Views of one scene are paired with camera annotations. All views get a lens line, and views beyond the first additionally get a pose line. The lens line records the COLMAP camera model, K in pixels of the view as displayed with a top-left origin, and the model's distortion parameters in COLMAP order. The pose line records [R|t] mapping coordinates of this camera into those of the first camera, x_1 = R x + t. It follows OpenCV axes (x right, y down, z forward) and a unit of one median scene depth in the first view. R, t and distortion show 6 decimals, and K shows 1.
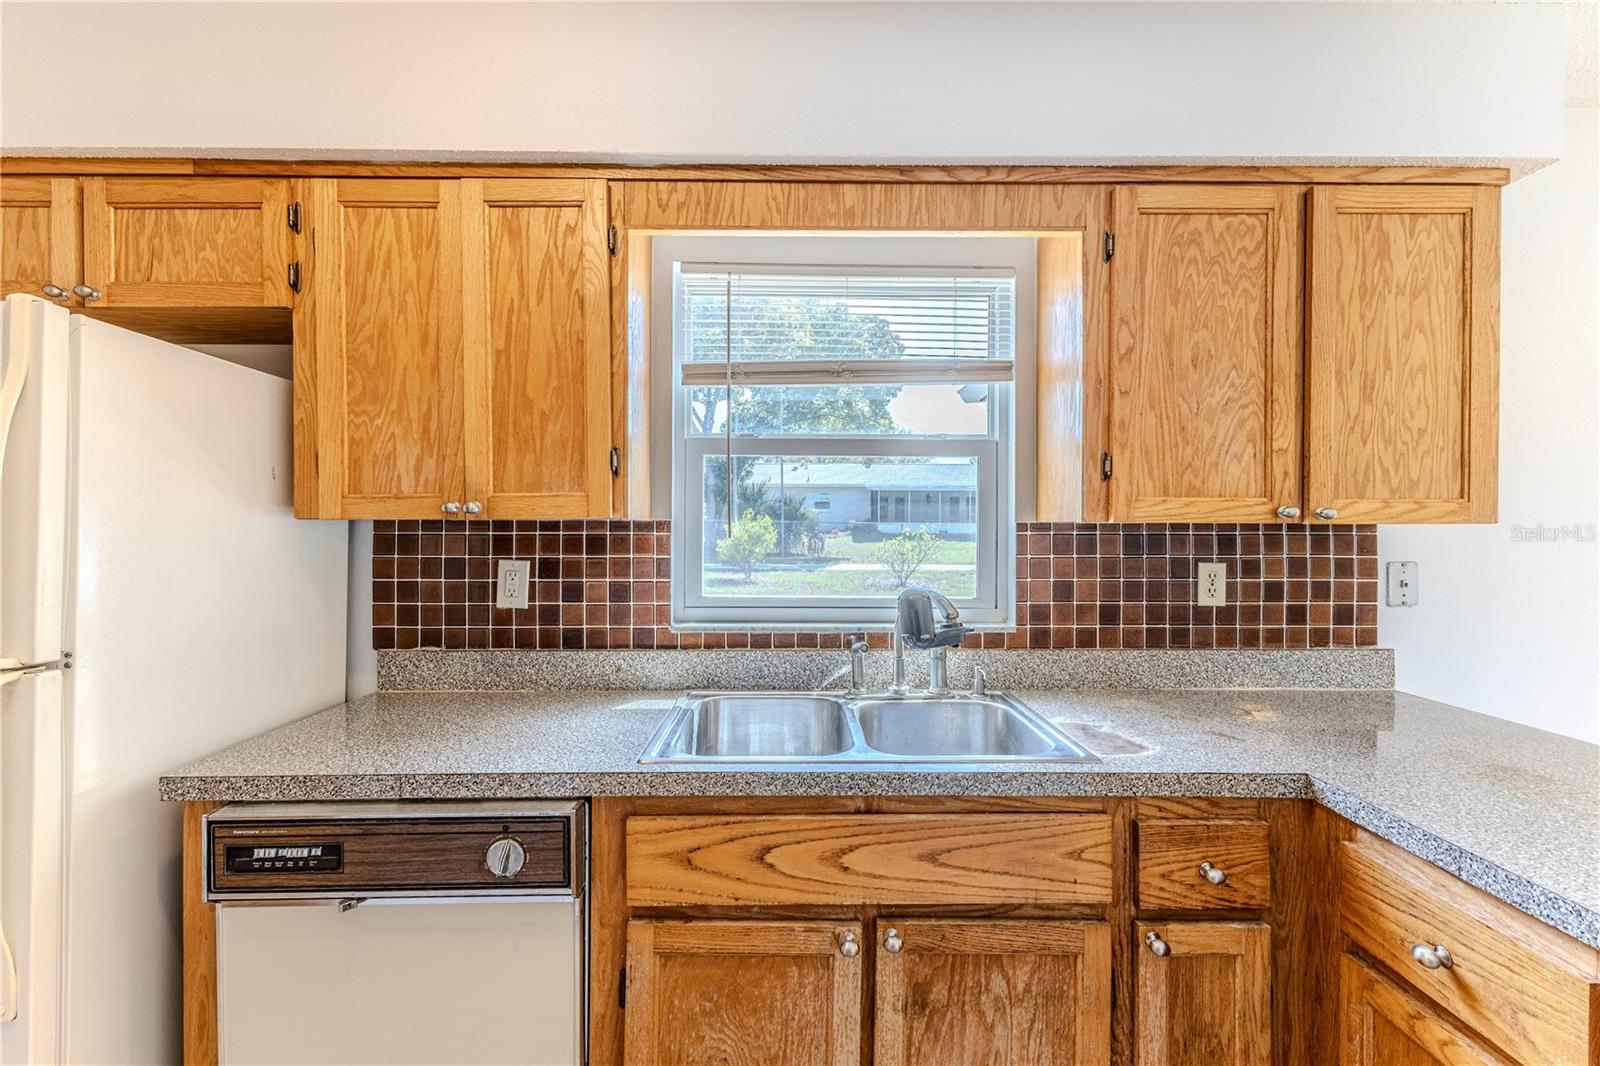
lens RADIAL K [[689.5, 0, 801.1], [0, 689.5, 532.5], [0, 0, 1]] dist [0.011114, -0.002892]
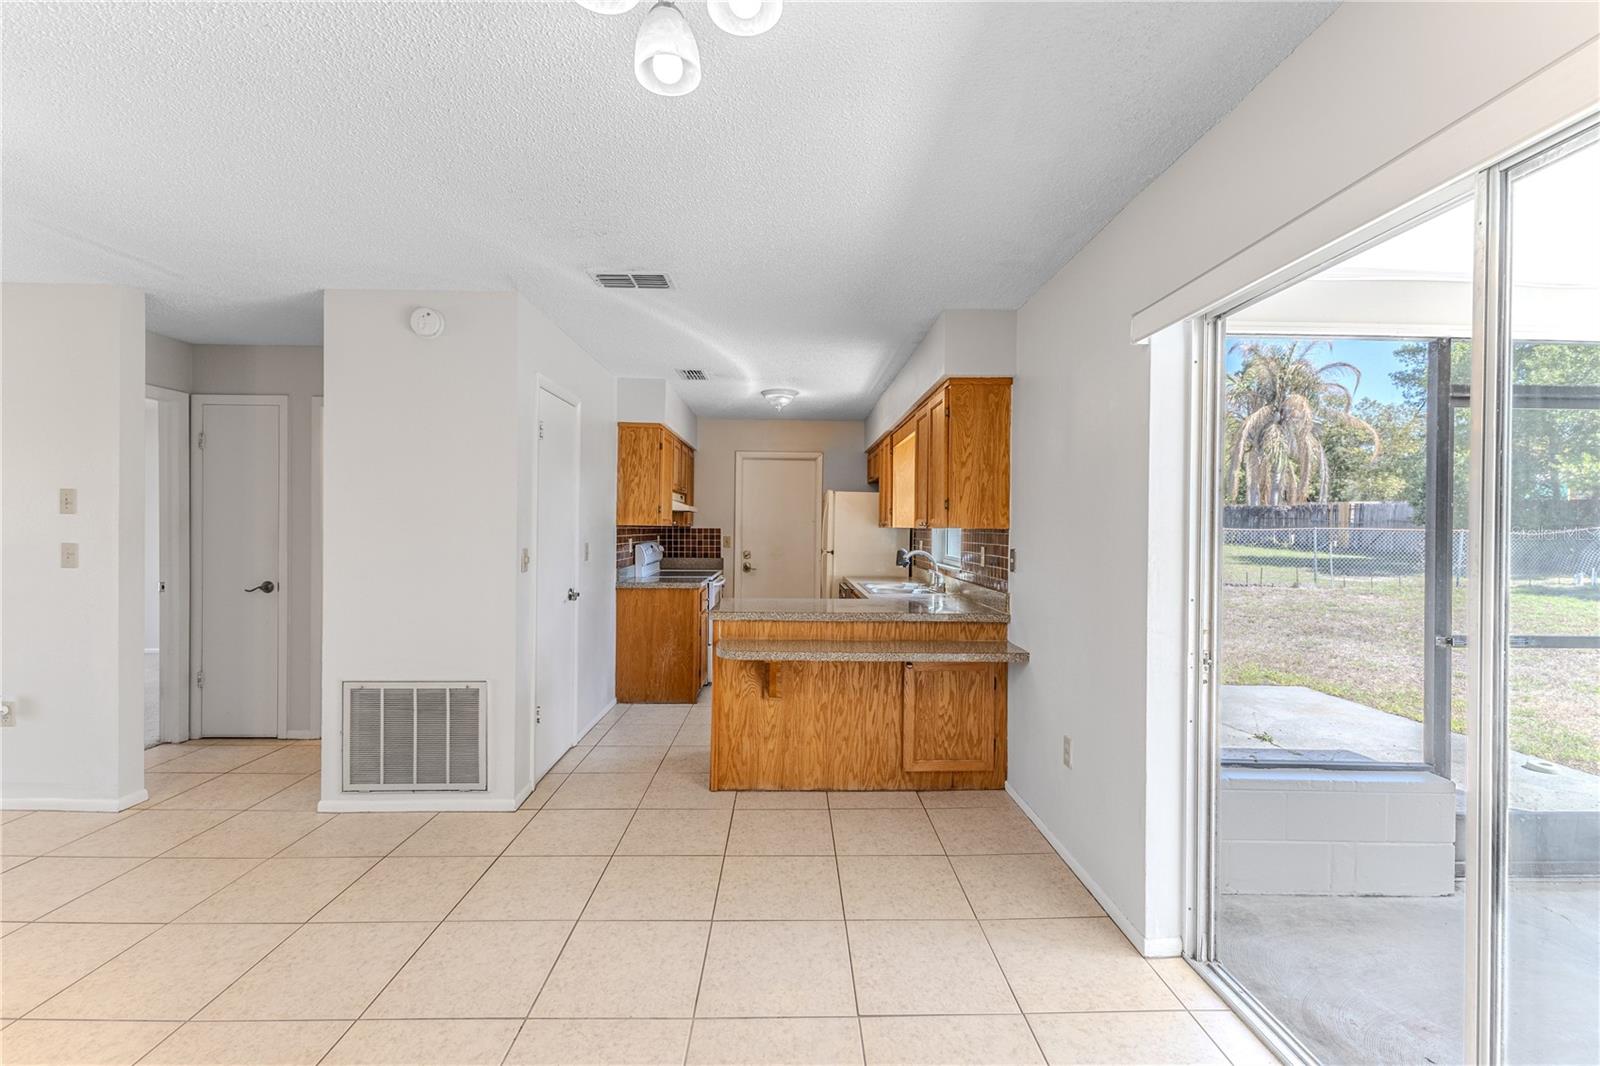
lens RADIAL K [[689.5, 0, 794.5], [0, 689.5, 532.4], [0, 0, 1]] dist [0.011114, -0.002892]
pose [[0.004803, 0.005820, -0.999972, 3.329701], [-0.020103, 0.999782, 0.005722, -0.002821], [0.999786, 0.020075, 0.004919, 0.472287]]
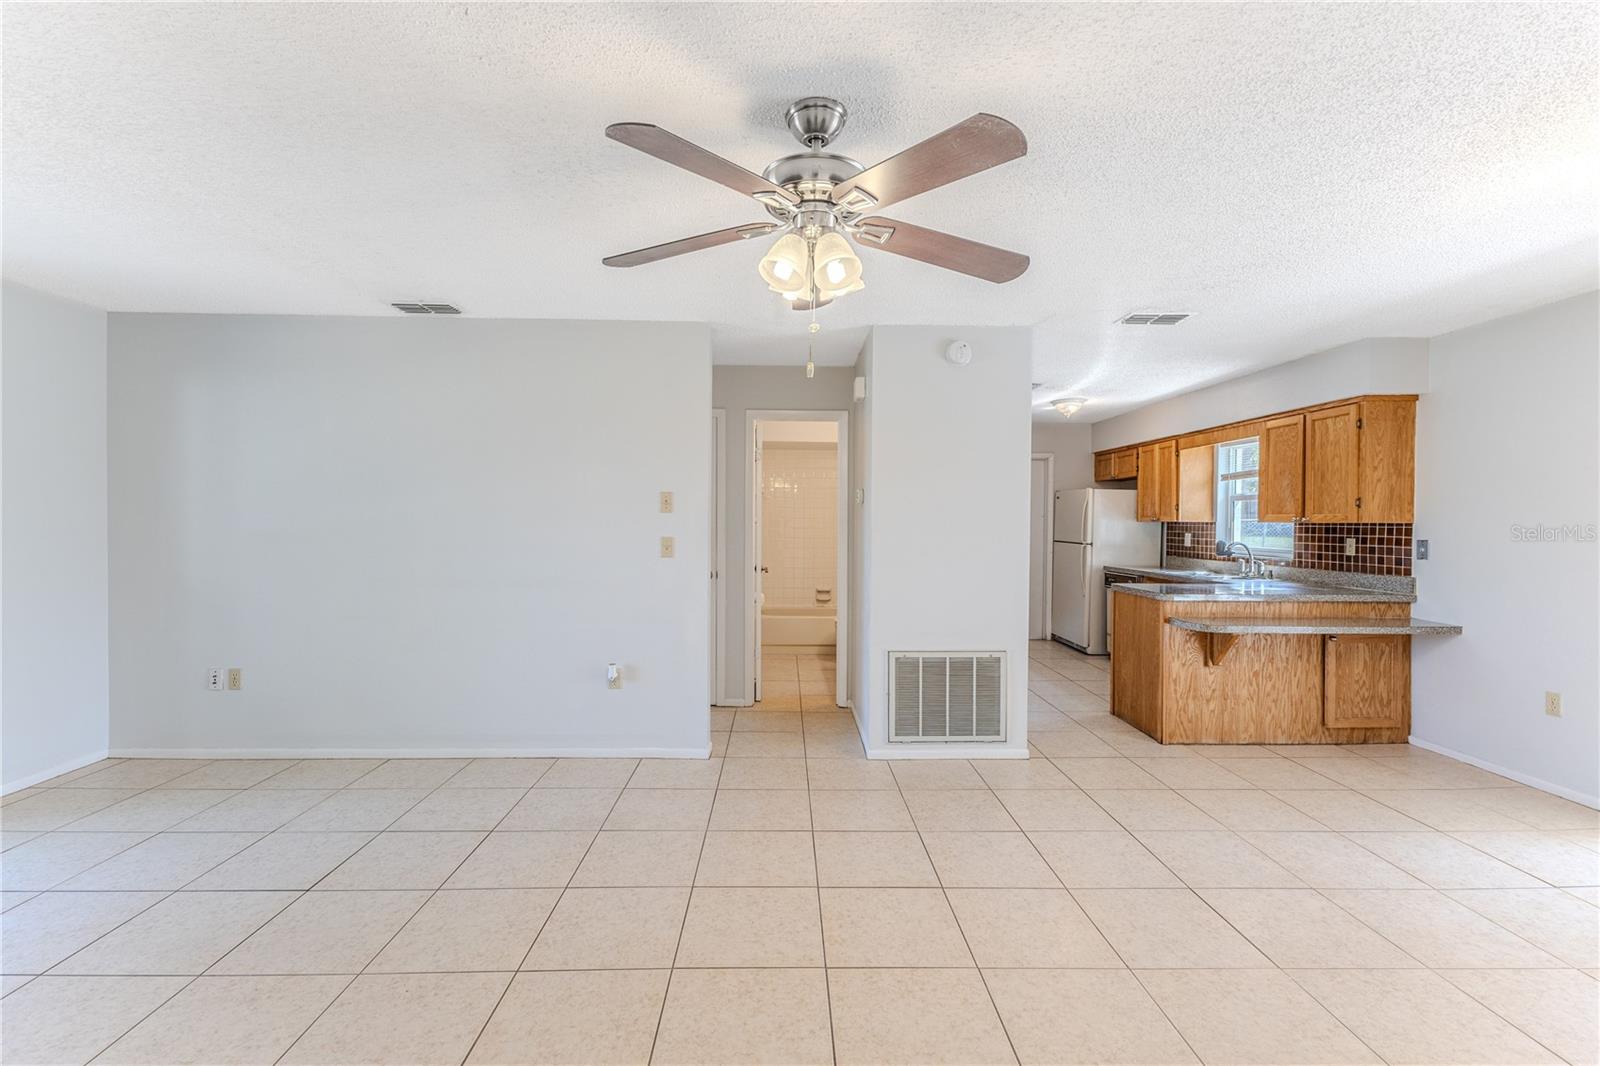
lens RADIAL K [[689.5, 0, 791.4], [0, 689.5, 529.8], [0, 0, 1]] dist [0.011114, -0.002892]
pose [[0.009499, 0.011179, -0.999892, 3.749366], [-0.016932, 0.999796, 0.011017, 0.022891], [0.999812, 0.016826, 0.009687, -1.298183]]
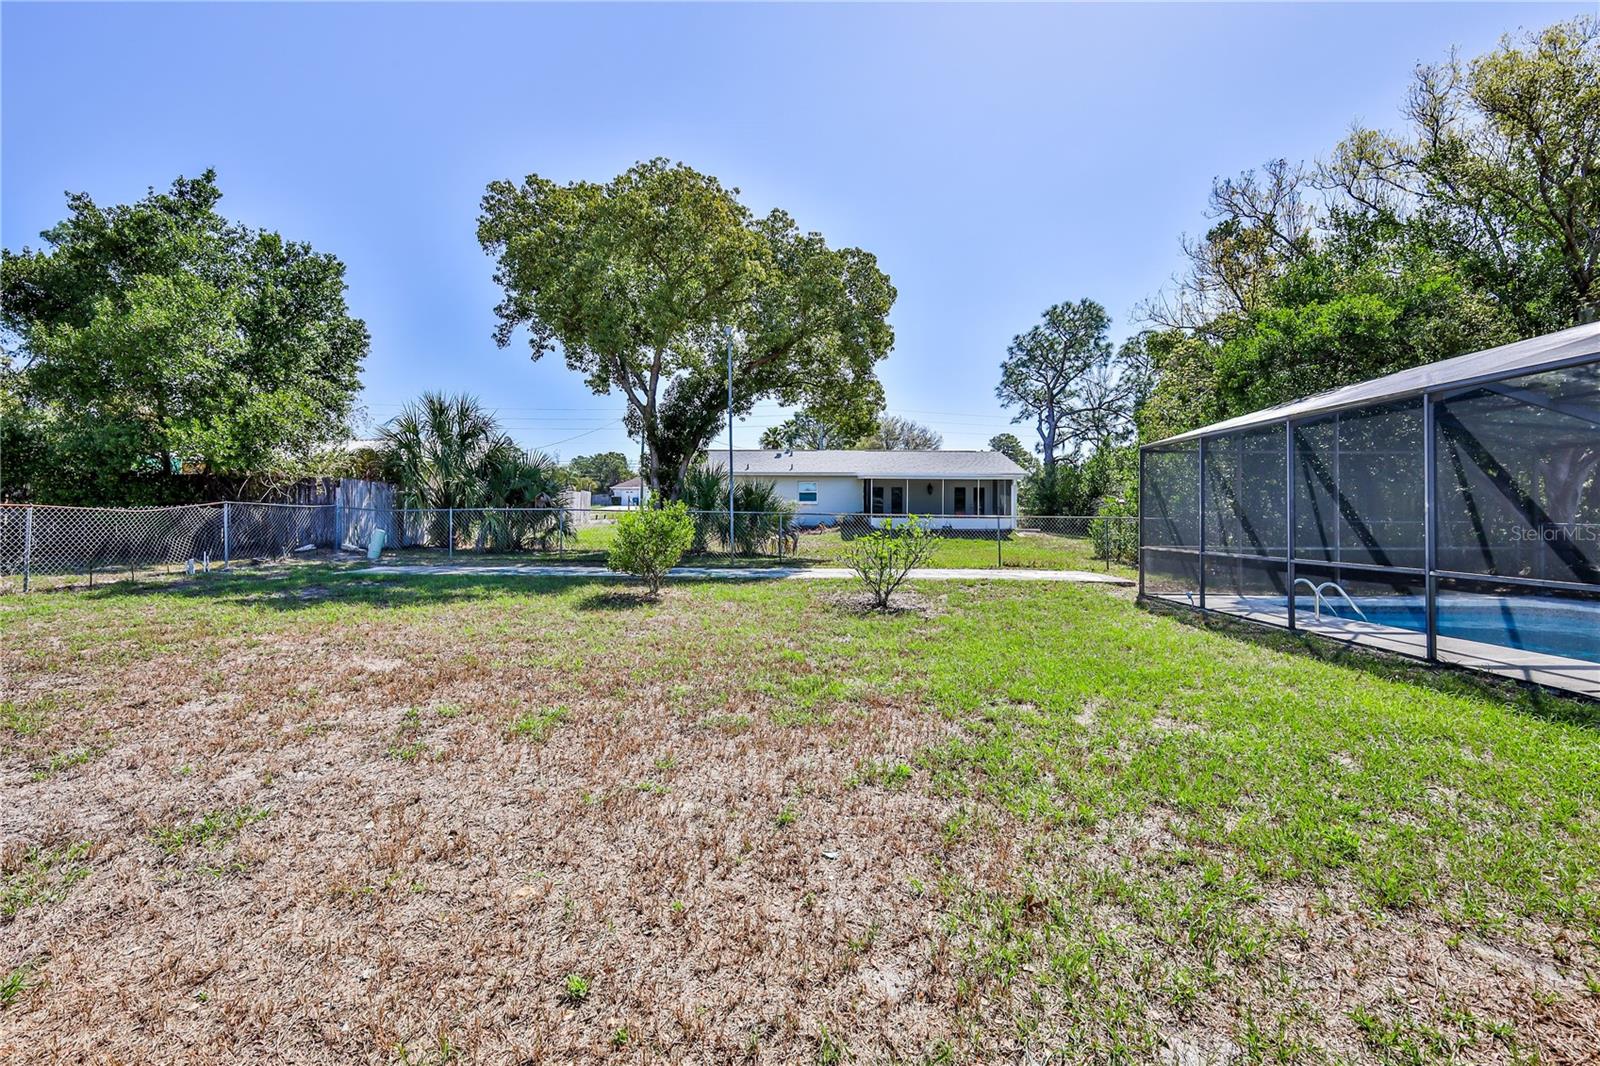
lens RADIAL K [[689.5, 0, 802.8], [0, 689.5, 520.7], [0, 0, 1]] dist [0.011114, -0.002892]
pose [[0.999947, 0.002788, -0.009908, 0.843804], [-0.002925, 0.999901, -0.013798, 0.044051], [0.009869, 0.013827, 0.999856, 3.529445]]
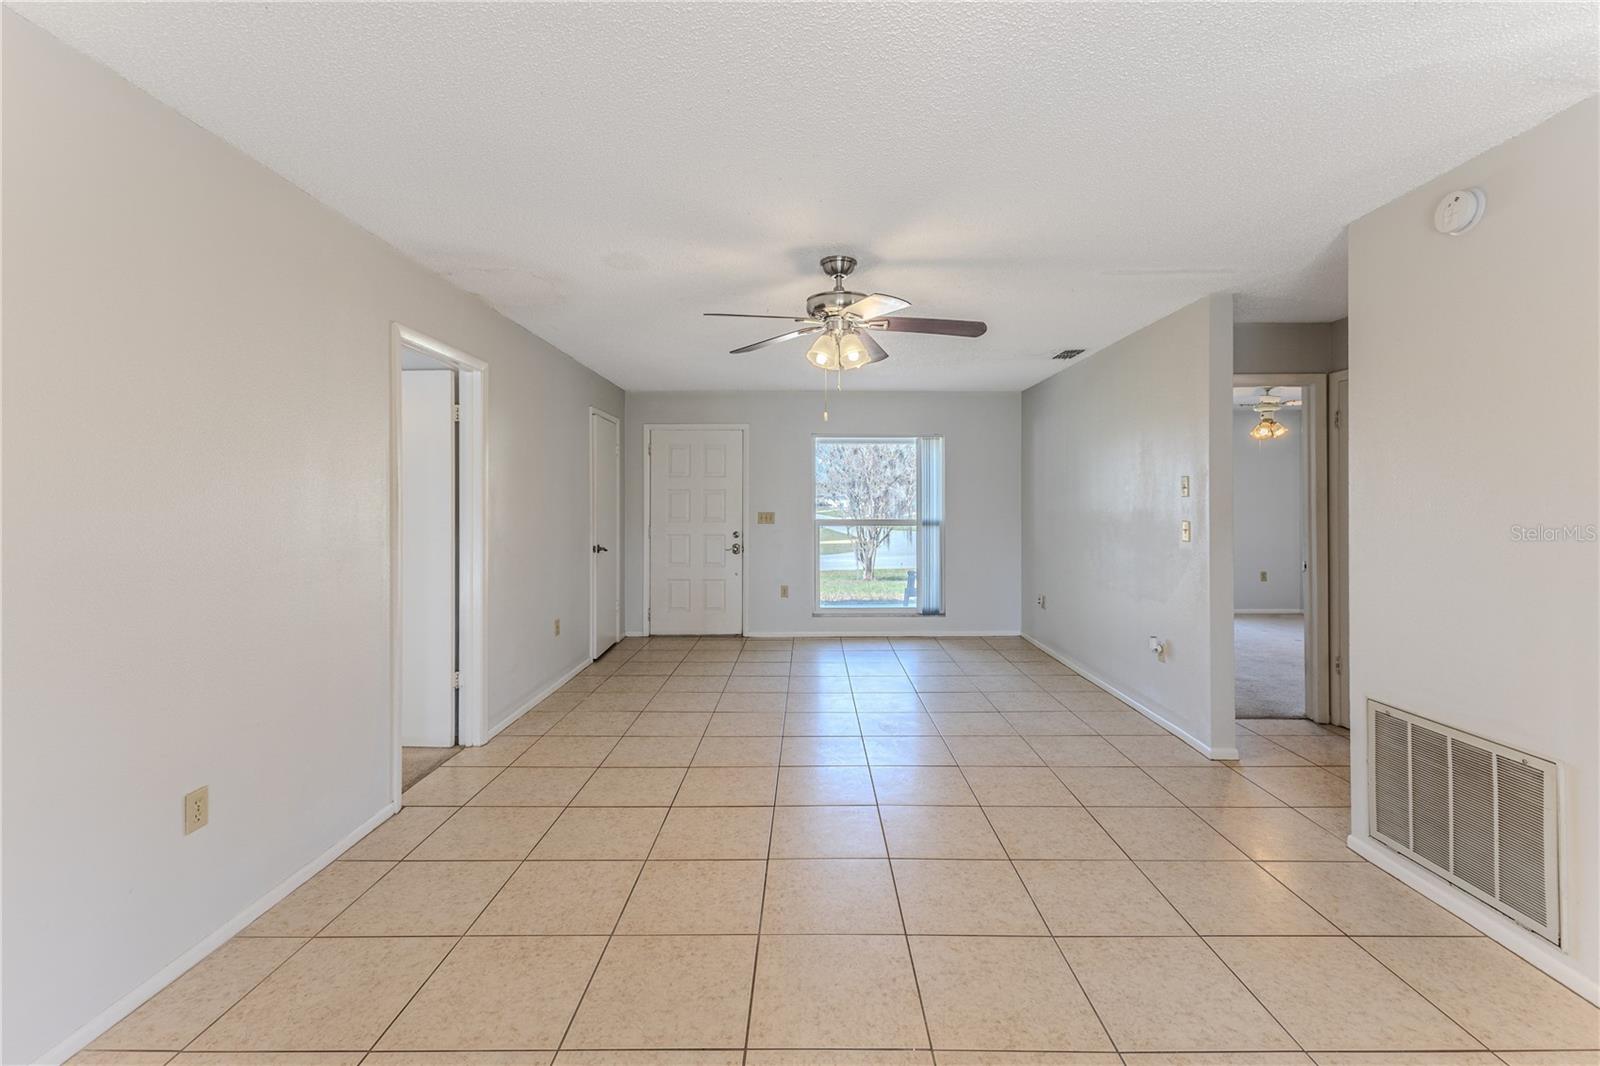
lens RADIAL K [[689.5, 0, 813.5], [0, 689.5, 503.7], [0, 0, 1]] dist [0.011114, -0.002892]
pose [[-0.999970, -0.000216, 0.007778, 2.553836], [-0.000139, 0.999952, 0.009845, -0.003152], [-0.007780, 0.009844, -0.999921, 0.832033]]
